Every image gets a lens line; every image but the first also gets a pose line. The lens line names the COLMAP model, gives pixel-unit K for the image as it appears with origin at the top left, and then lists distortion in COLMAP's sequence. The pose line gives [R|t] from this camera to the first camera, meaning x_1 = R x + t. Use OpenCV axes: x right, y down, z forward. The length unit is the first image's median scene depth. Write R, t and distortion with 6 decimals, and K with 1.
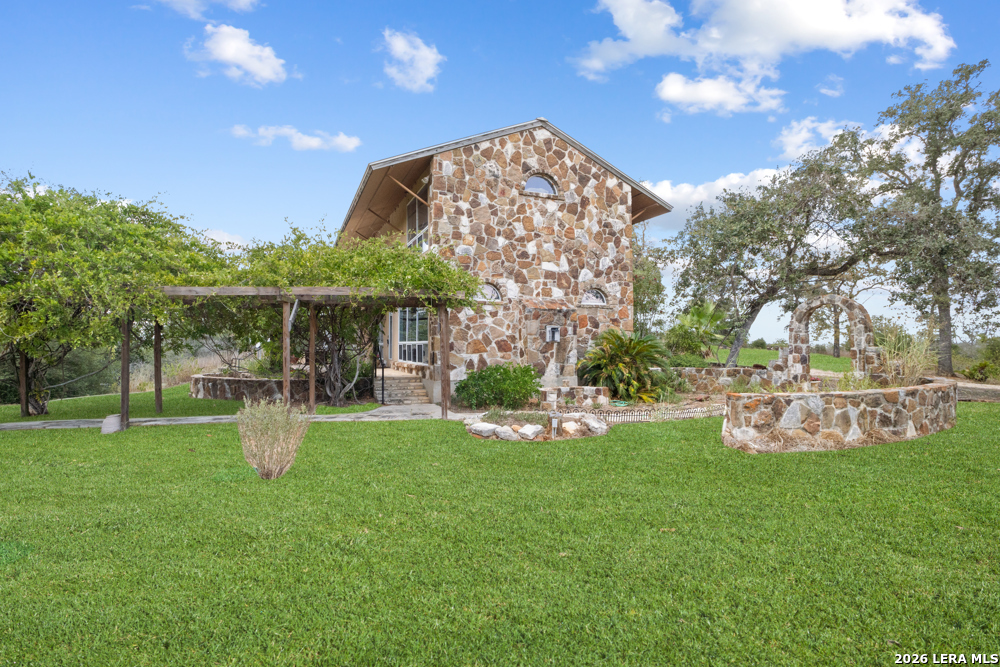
lens RADIAL K [[493.1, 0, 499.8], [0, 493.1, 337.7], [0, 0, 1]] dist [-0.066585, 0.027556]
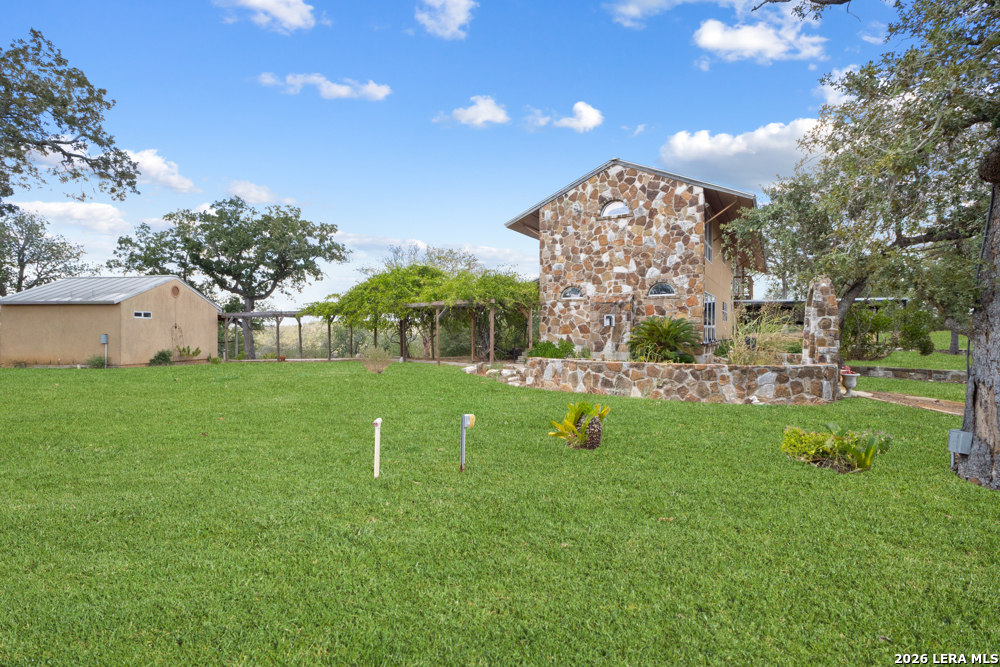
lens RADIAL K [[493.1, 0, 499.8], [0, 493.1, 337.7], [0, 0, 1]] dist [-0.066585, 0.027556]
pose [[0.584053, 0.015899, -0.811560, 1.004008], [0.008155, 0.999643, 0.025452, 0.002814], [0.811675, -0.021484, 0.583715, -0.039663]]
